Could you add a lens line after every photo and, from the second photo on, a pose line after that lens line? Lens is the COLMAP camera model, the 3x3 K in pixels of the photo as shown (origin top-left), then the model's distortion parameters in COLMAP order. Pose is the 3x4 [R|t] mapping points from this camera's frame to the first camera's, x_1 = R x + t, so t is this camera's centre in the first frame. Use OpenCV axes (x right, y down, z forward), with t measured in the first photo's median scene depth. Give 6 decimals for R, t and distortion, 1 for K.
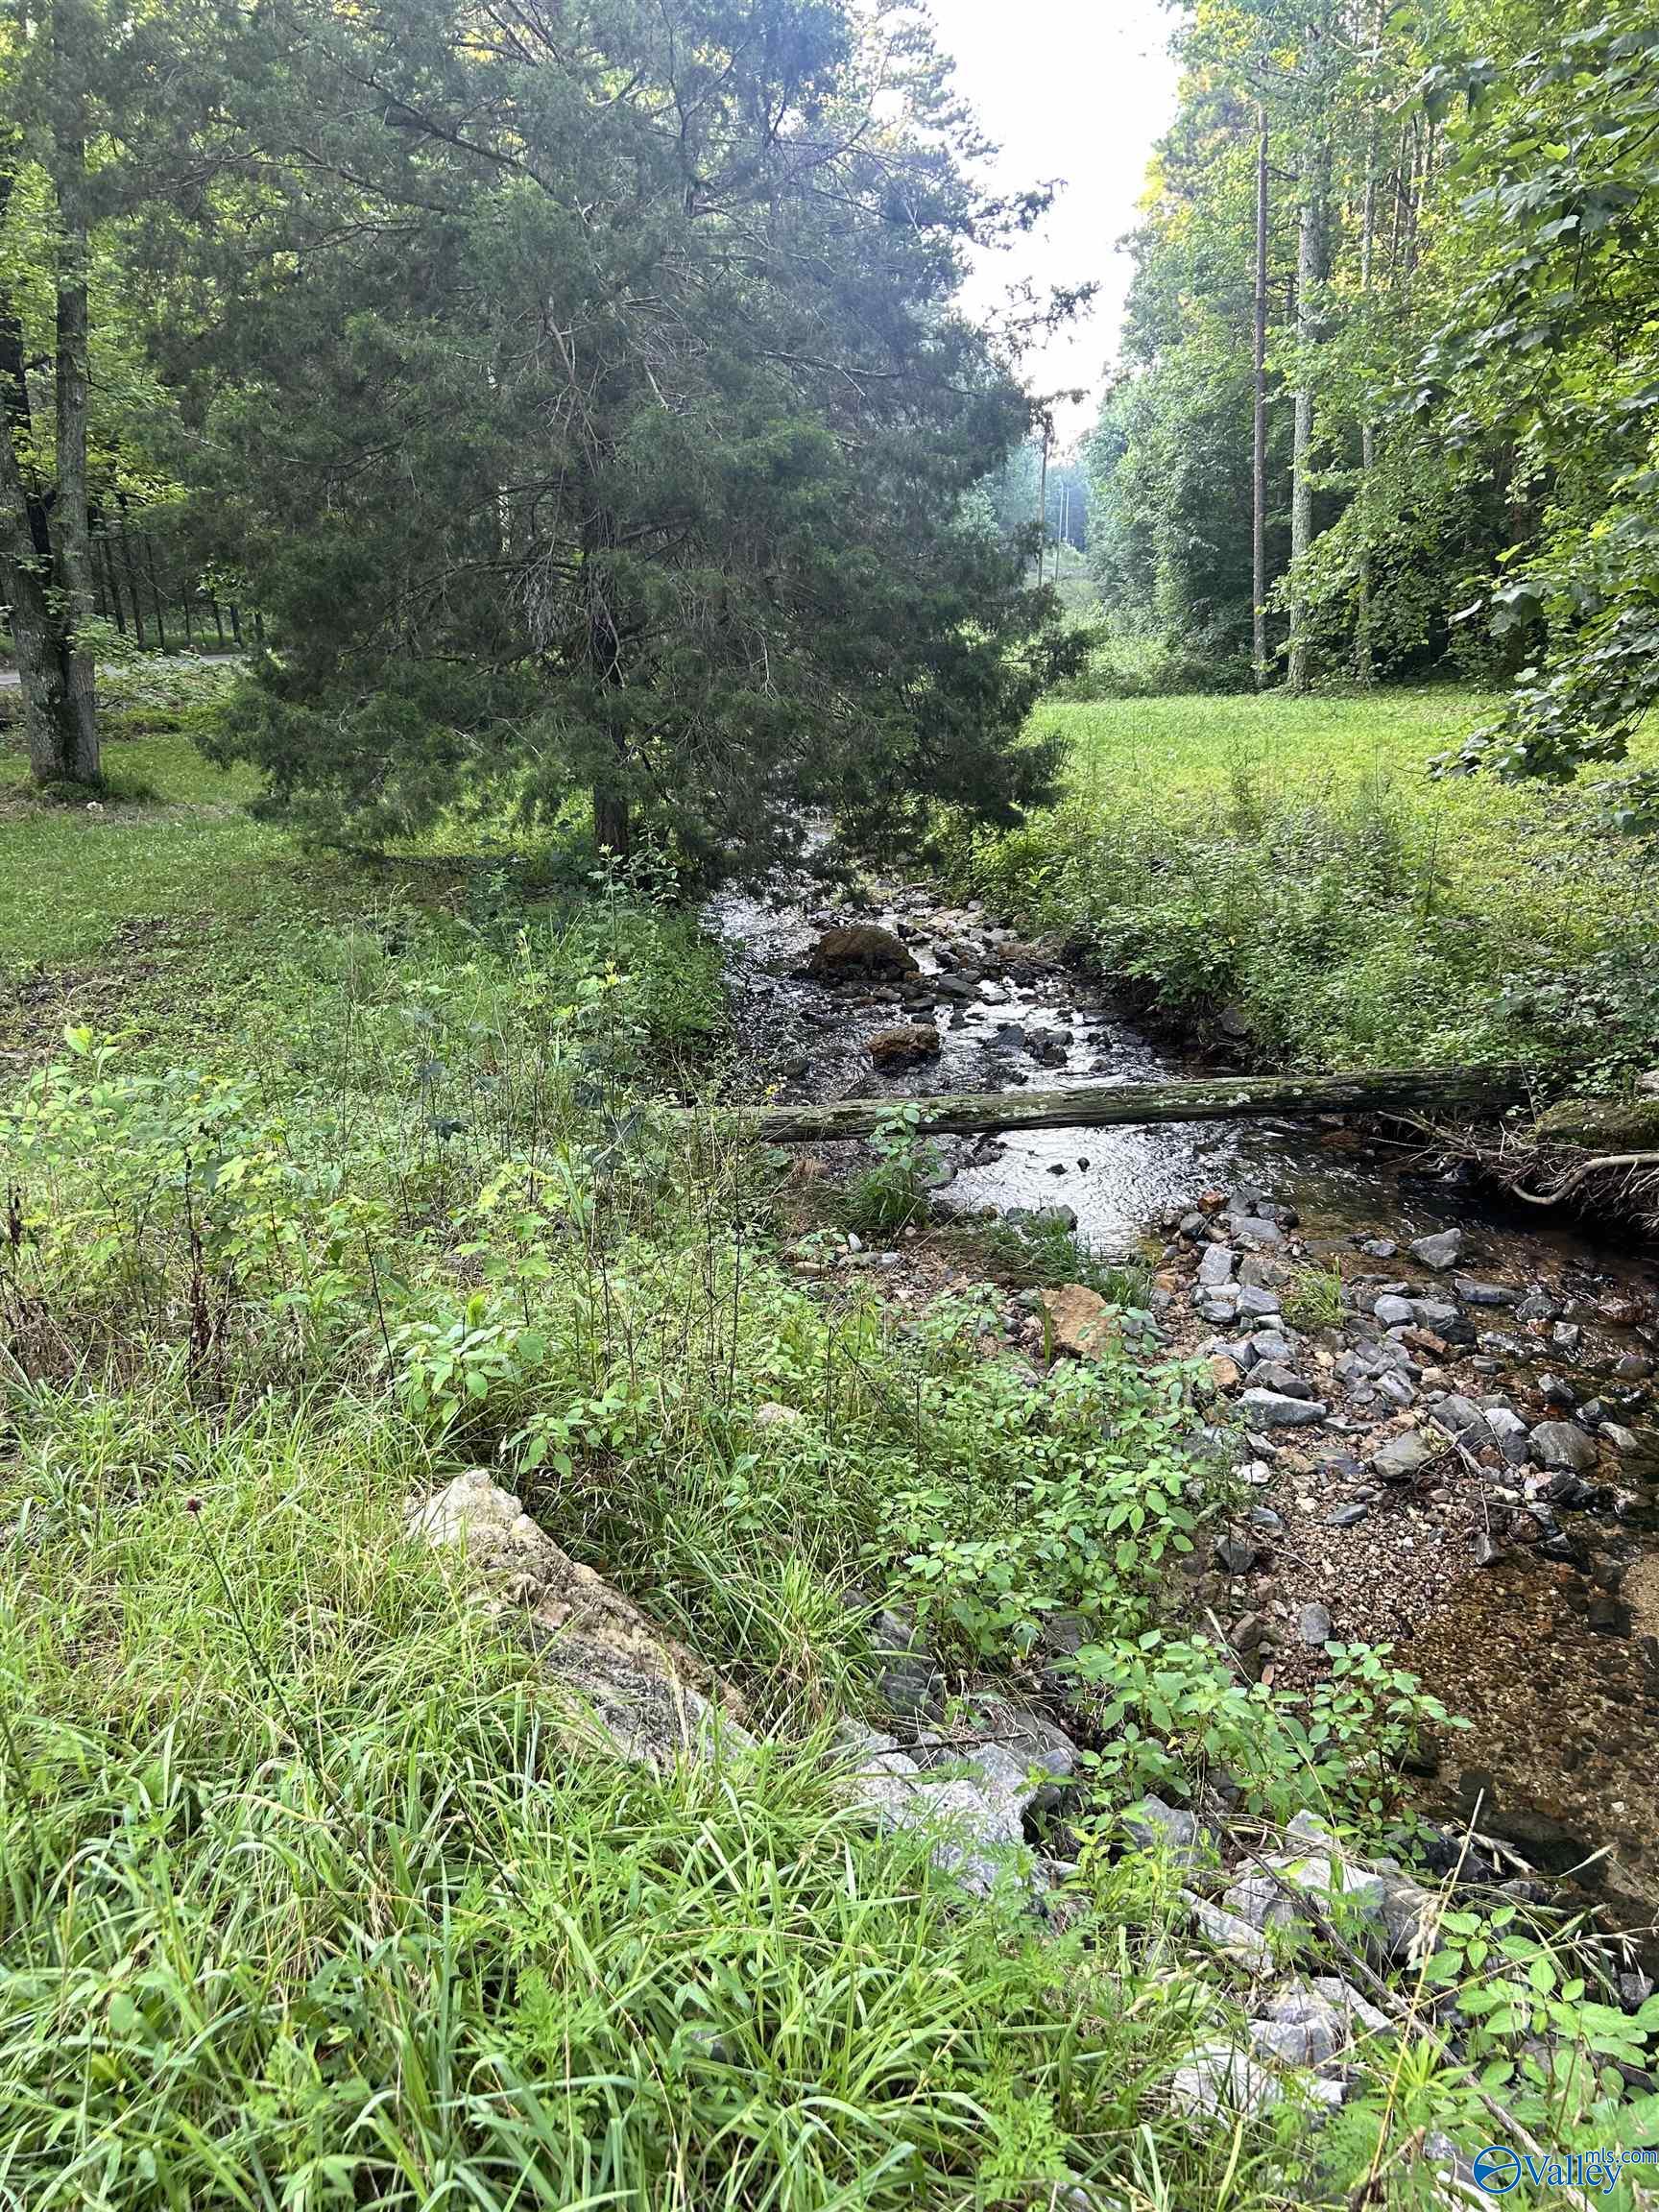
lens RADIAL K [[1681.3, 0, 823.2], [0, 1681.3, 1108.6], [0, 0, 1]] dist [0.044506, -0.036786]
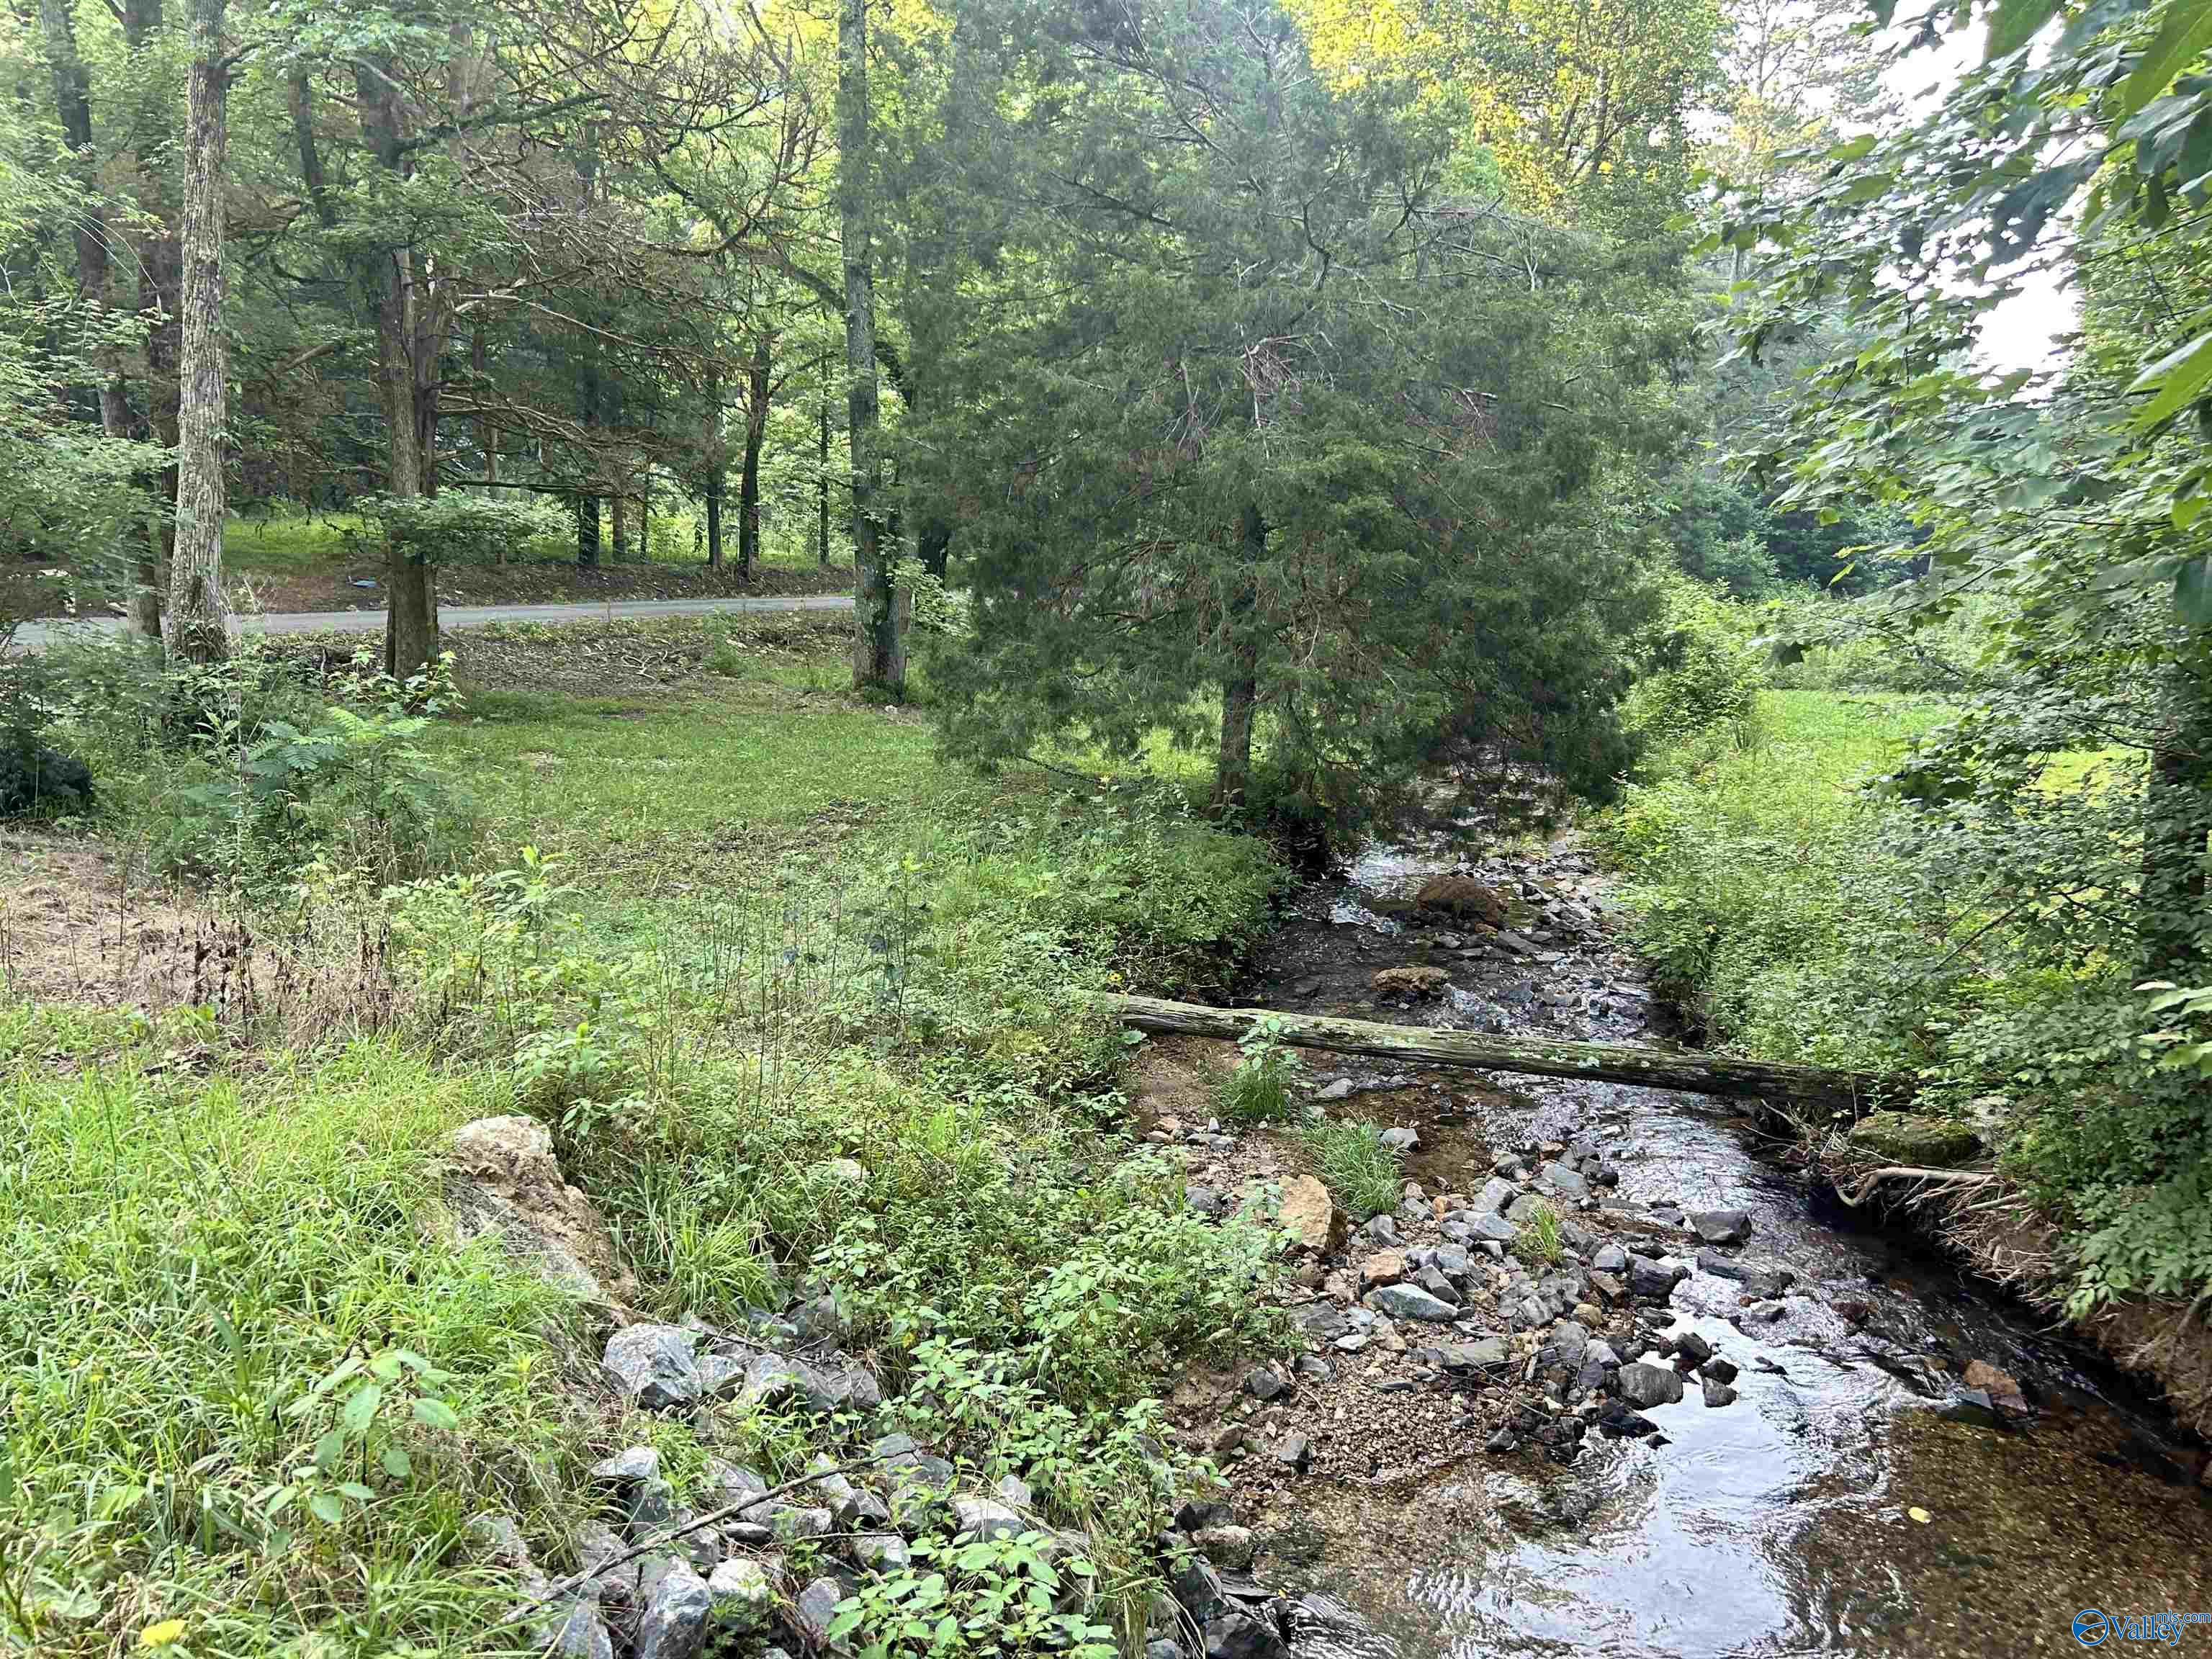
lens RADIAL K [[1681.3, 0, 1112.0], [0, 1681.3, 838.6], [0, 0, 1]] dist [0.044506, -0.036786]
pose [[0.931655, 0.117215, -0.343917, 0.302119], [-0.157453, 0.983287, -0.091403, 0.000758], [0.327456, 0.139307, 0.934541, -0.144877]]
